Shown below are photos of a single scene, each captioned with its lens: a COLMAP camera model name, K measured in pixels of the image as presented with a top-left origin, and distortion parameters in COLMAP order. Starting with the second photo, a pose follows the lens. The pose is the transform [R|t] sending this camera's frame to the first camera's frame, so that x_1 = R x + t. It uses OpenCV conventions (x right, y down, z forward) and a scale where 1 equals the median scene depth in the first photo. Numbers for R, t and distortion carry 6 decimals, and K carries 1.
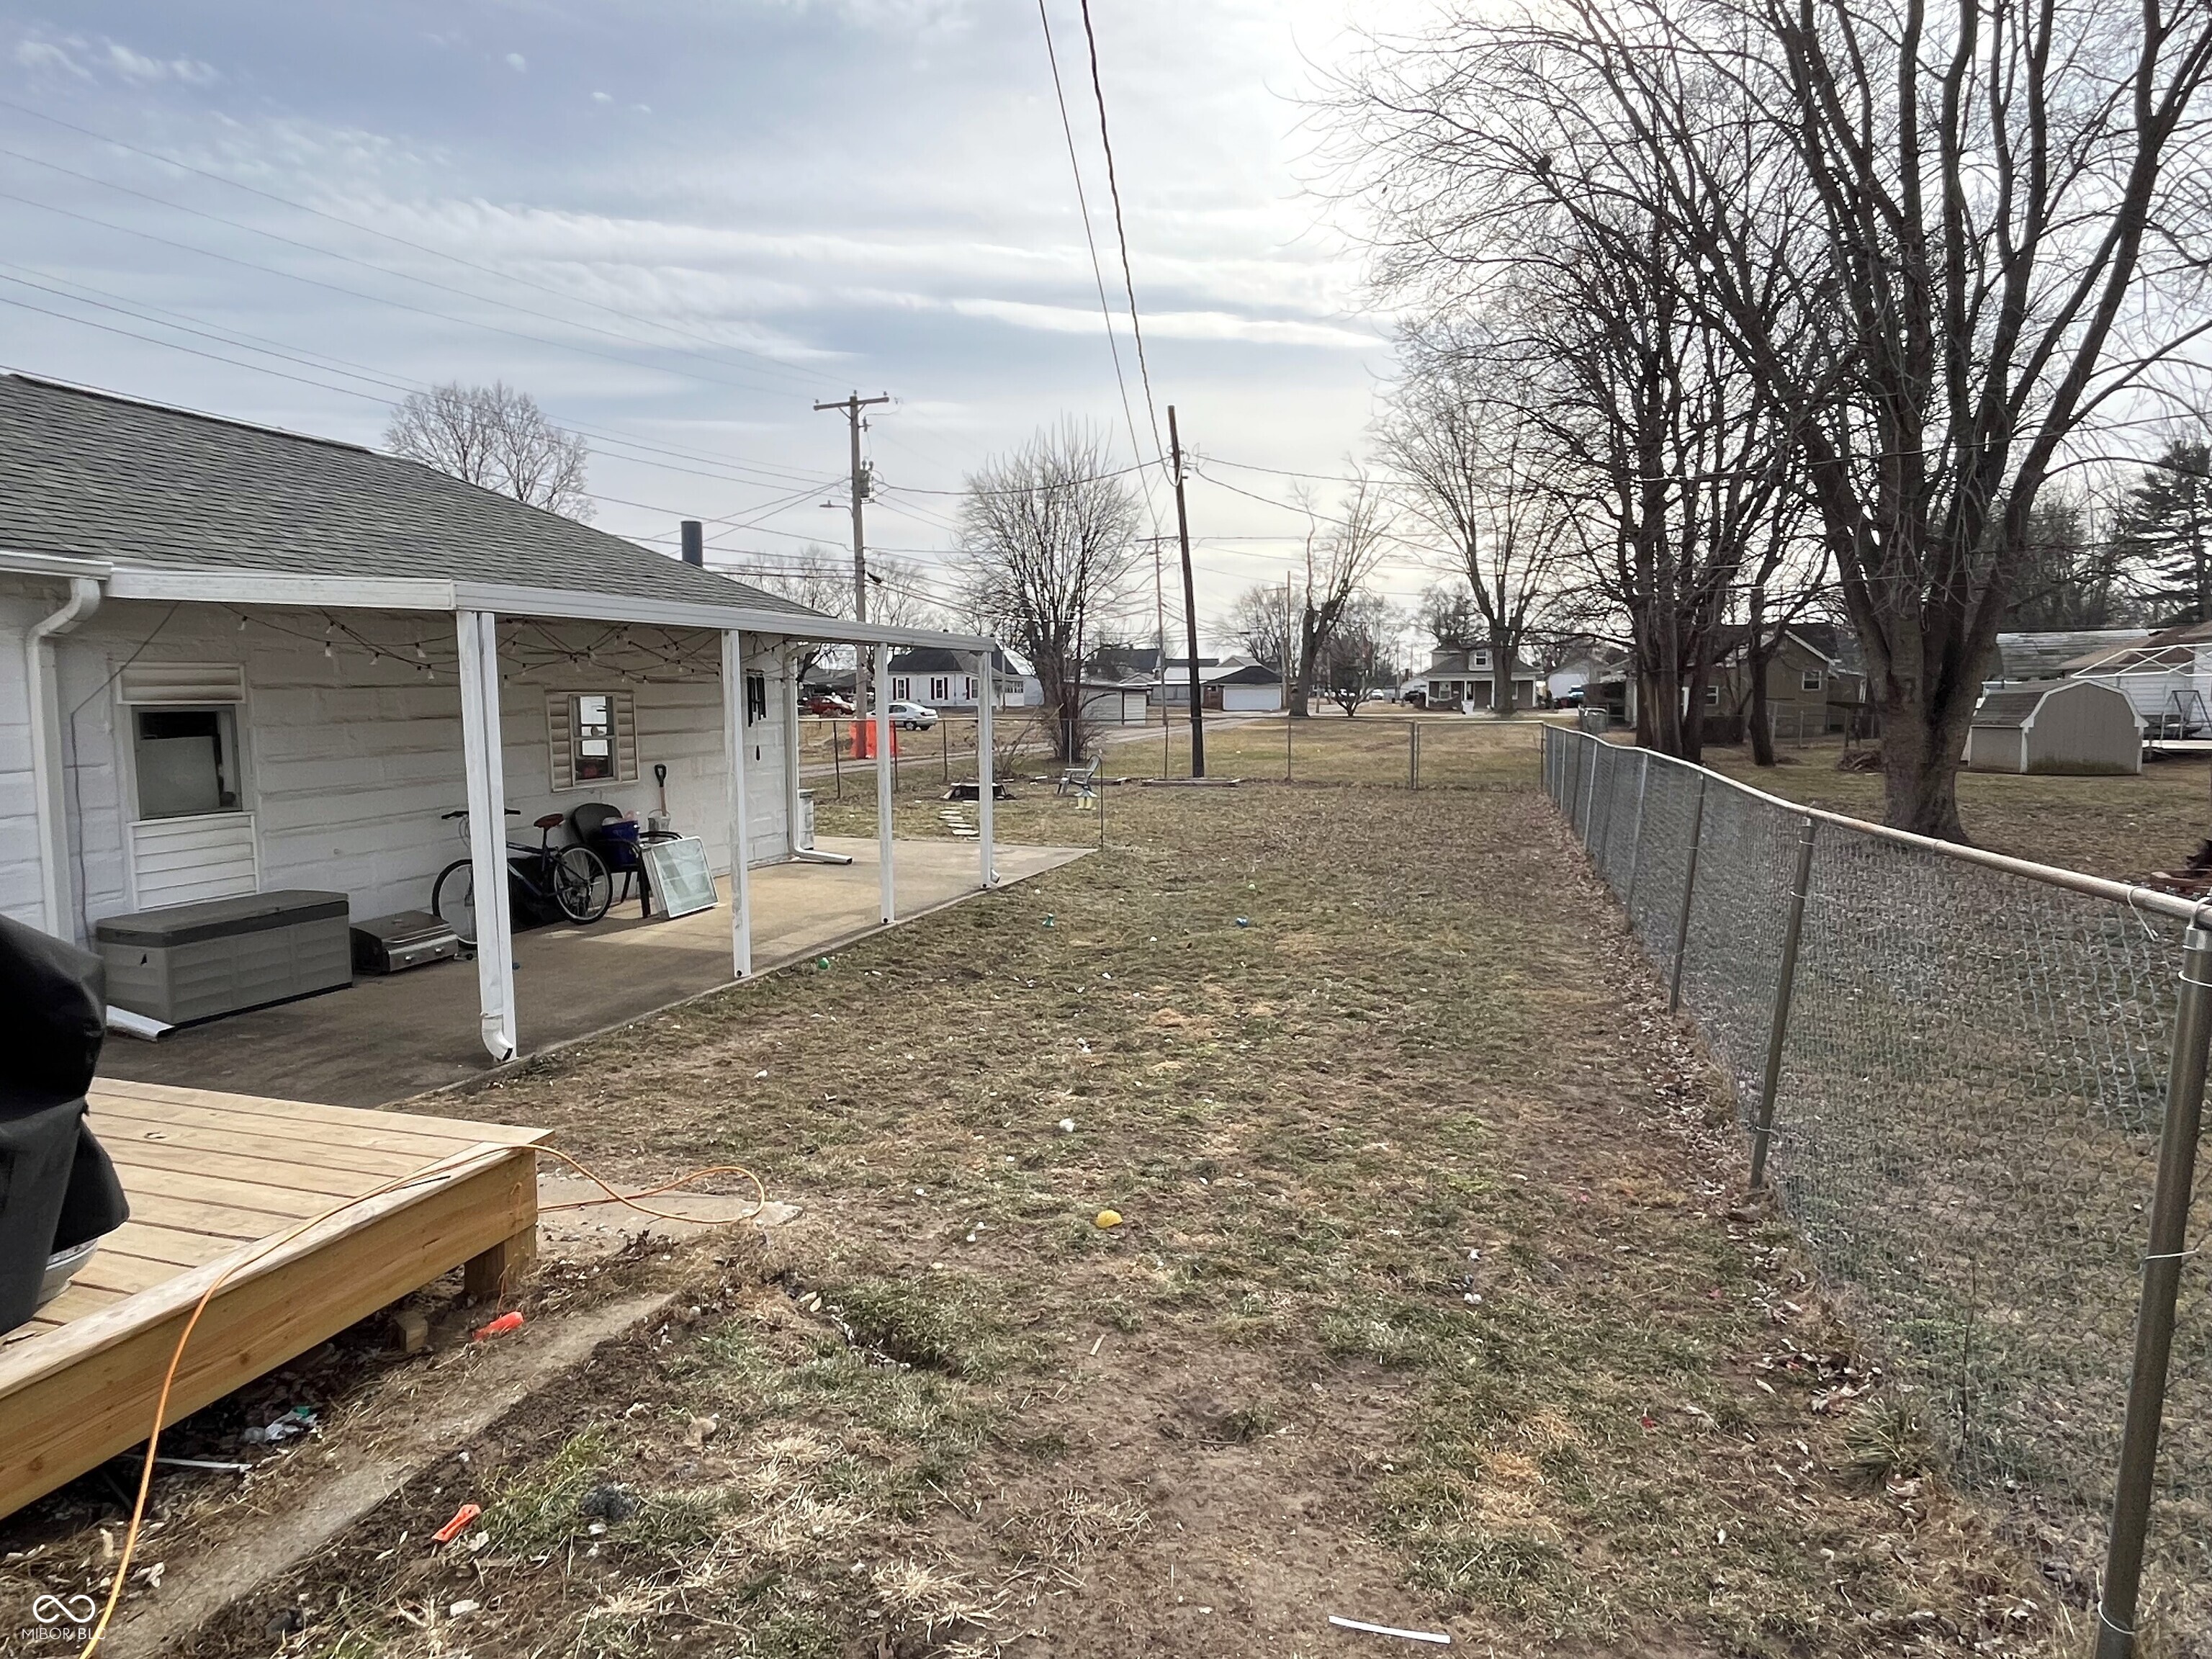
lens RADIAL K [[1304.2, 0, 1111.9], [0, 1304.2, 835.2], [0, 0, 1]] dist [0.007172, 0.000027]
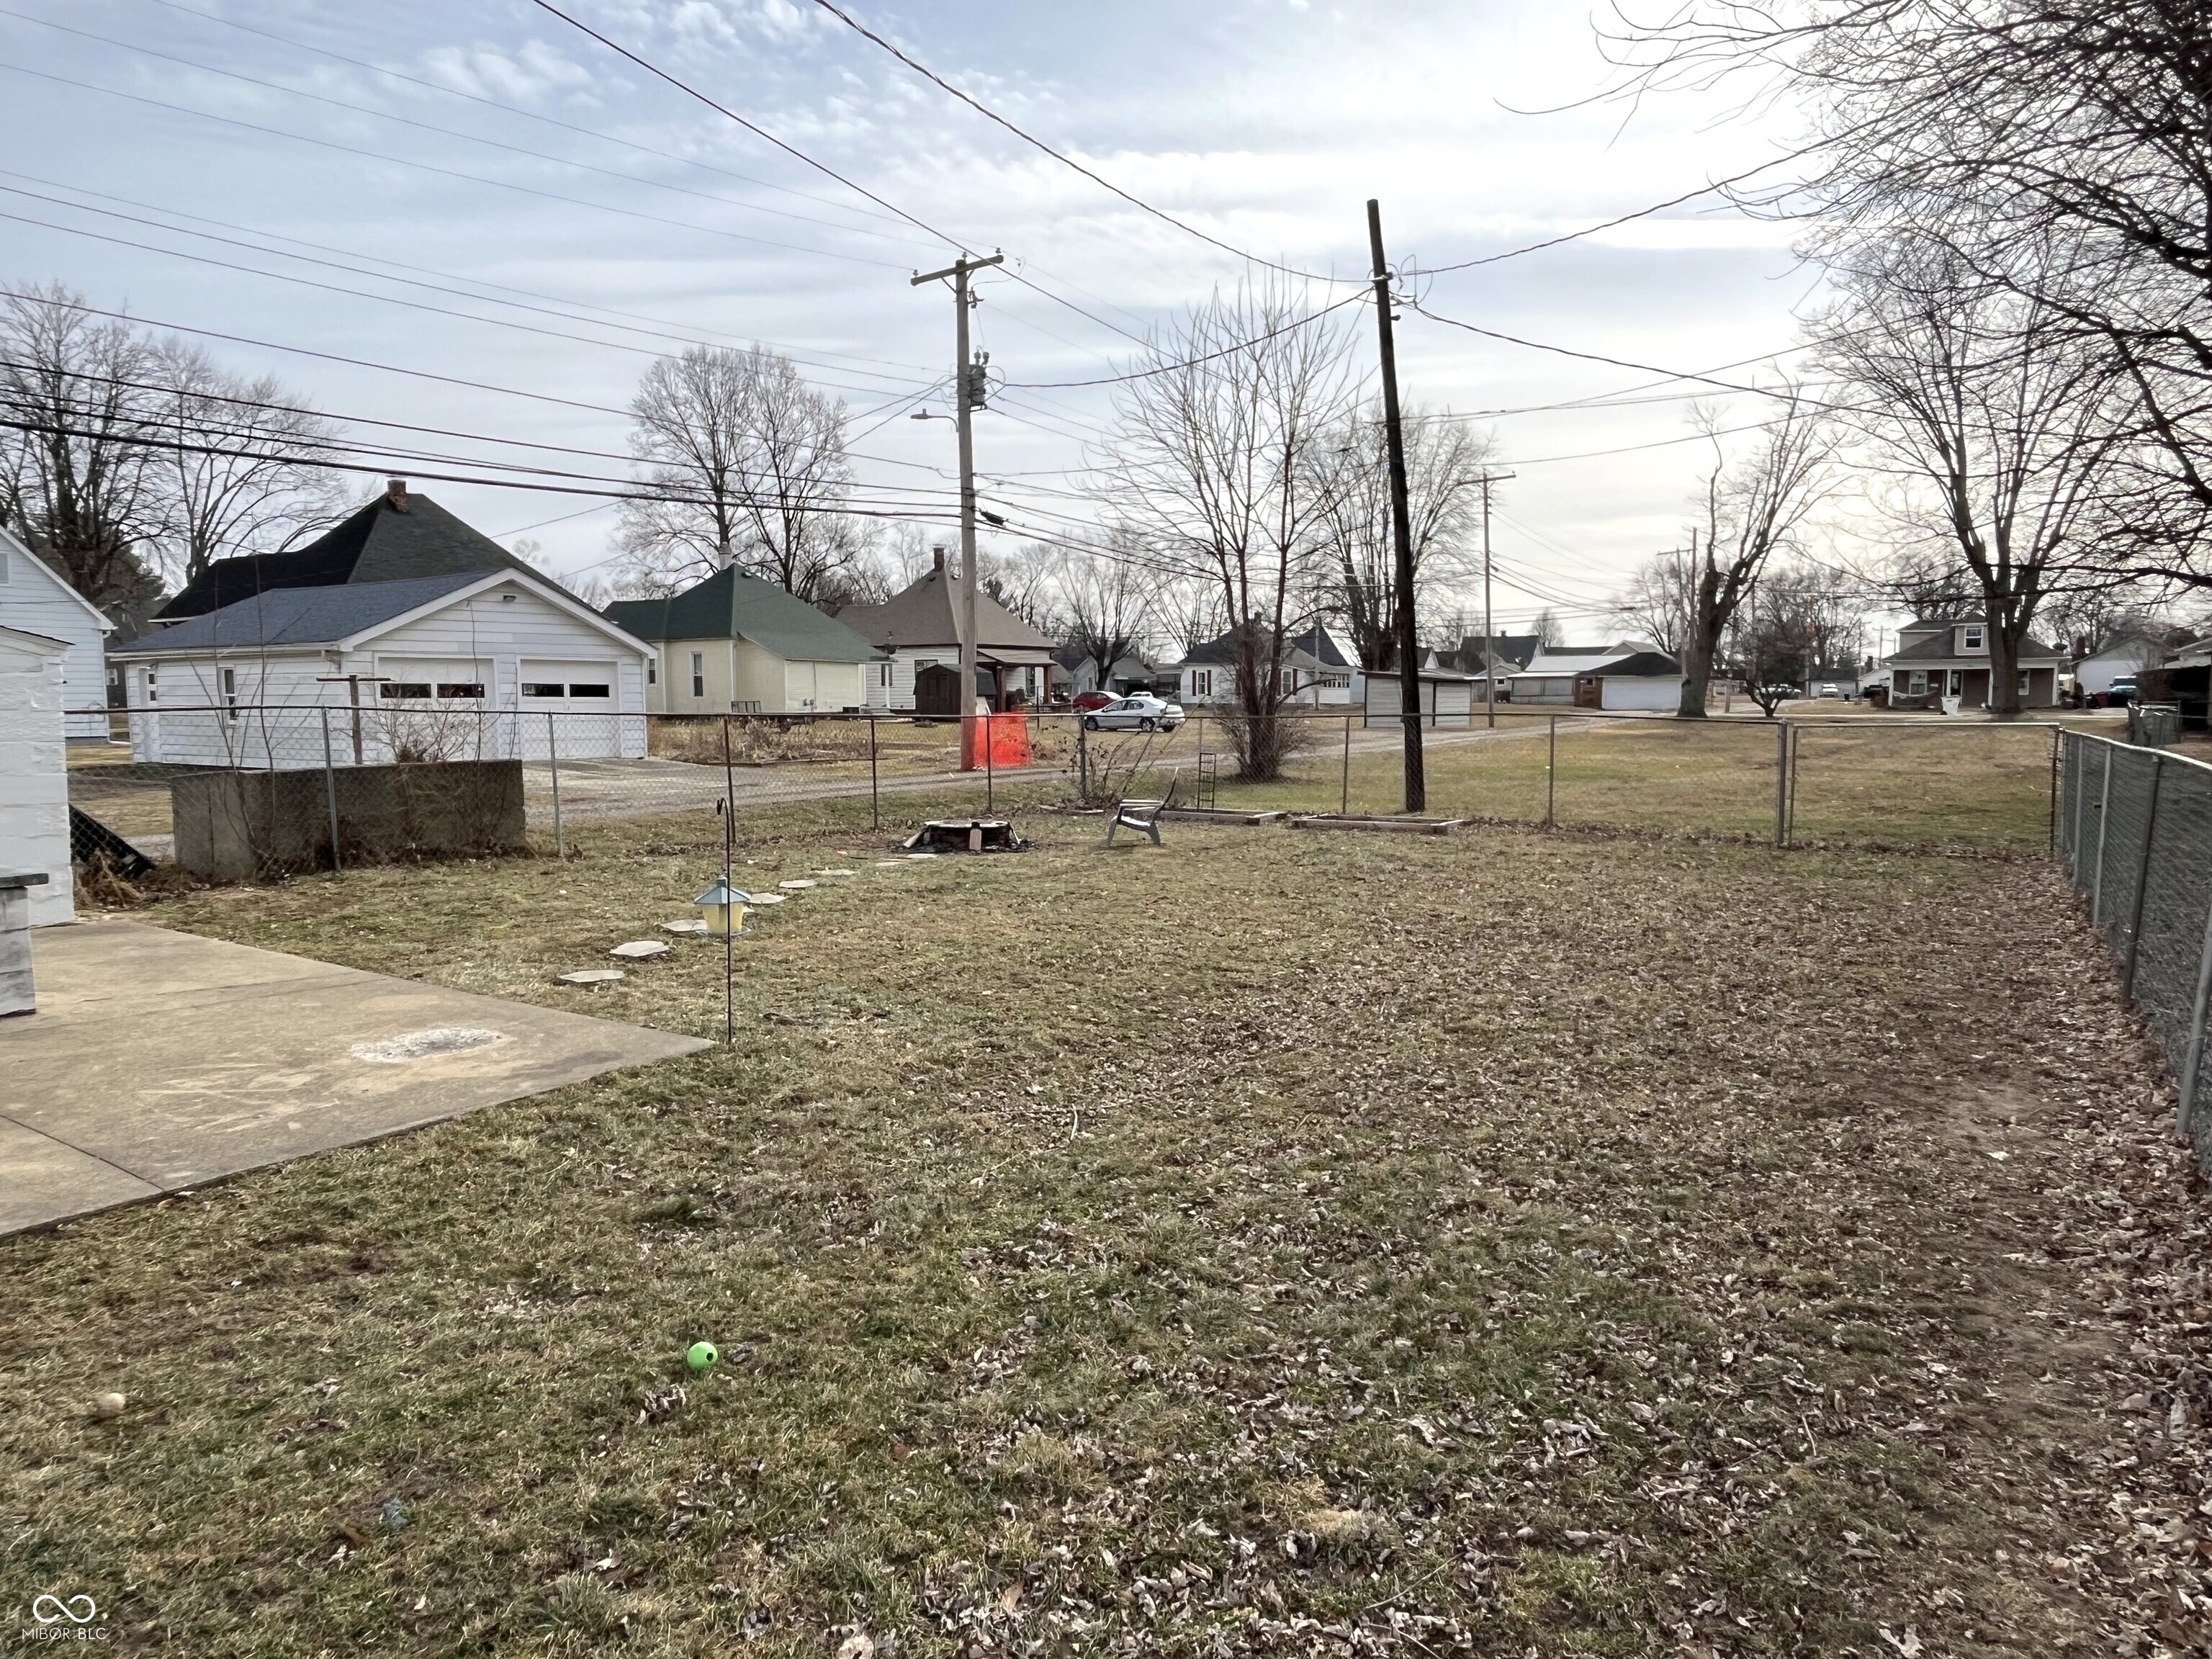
lens RADIAL K [[1448.1, 0, 1098.2], [0, 1448.1, 831.2], [0, 0, 1]] dist [0.005863, -0.000132]
pose [[0.963433, 0.025806, -0.266703, 0.039132], [-0.028974, 0.999549, -0.007949, -0.009644], [0.266378, 0.015386, 0.963746, 0.114265]]
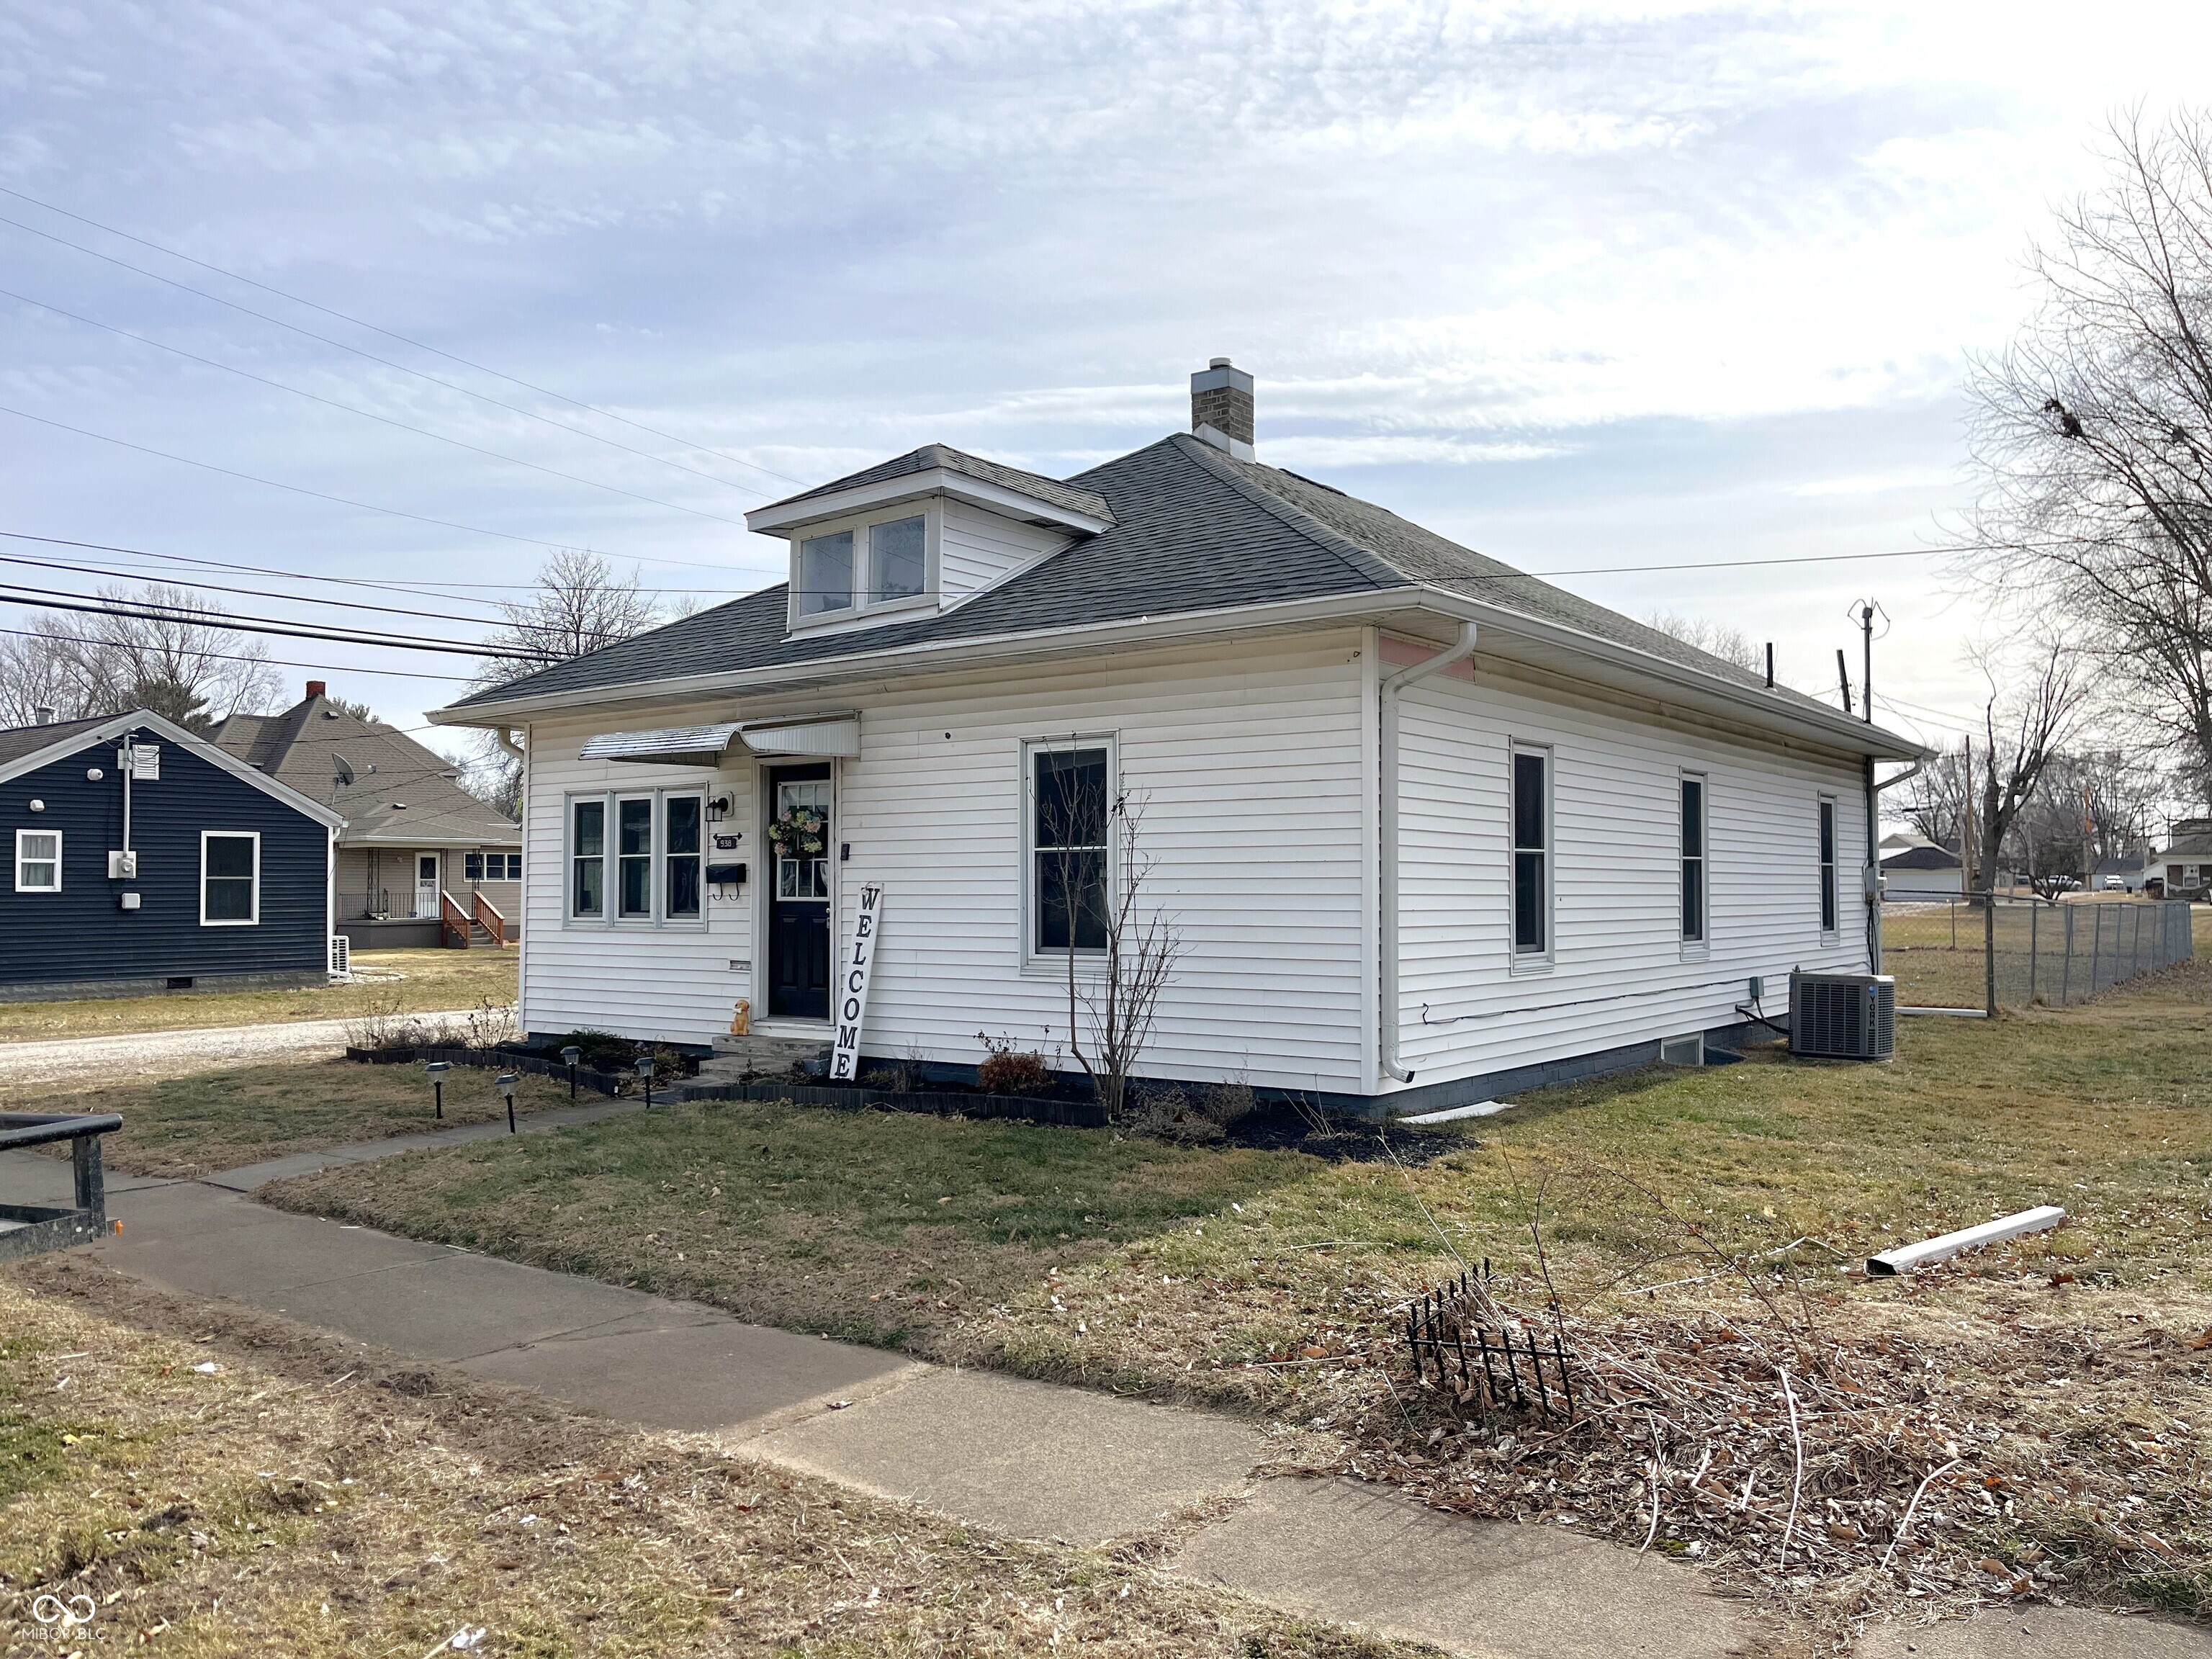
lens RADIAL K [[1681.8, 0, 1099.2], [0, 1681.8, 835.2], [0, 0, 1]] dist [0.025414, -0.010706]
pose [[0.940098, -0.008848, -0.340790, -0.025729], [-0.037202, 0.991030, -0.128356, 0.029273], [0.338869, 0.133345, 0.931336, -0.260141]]
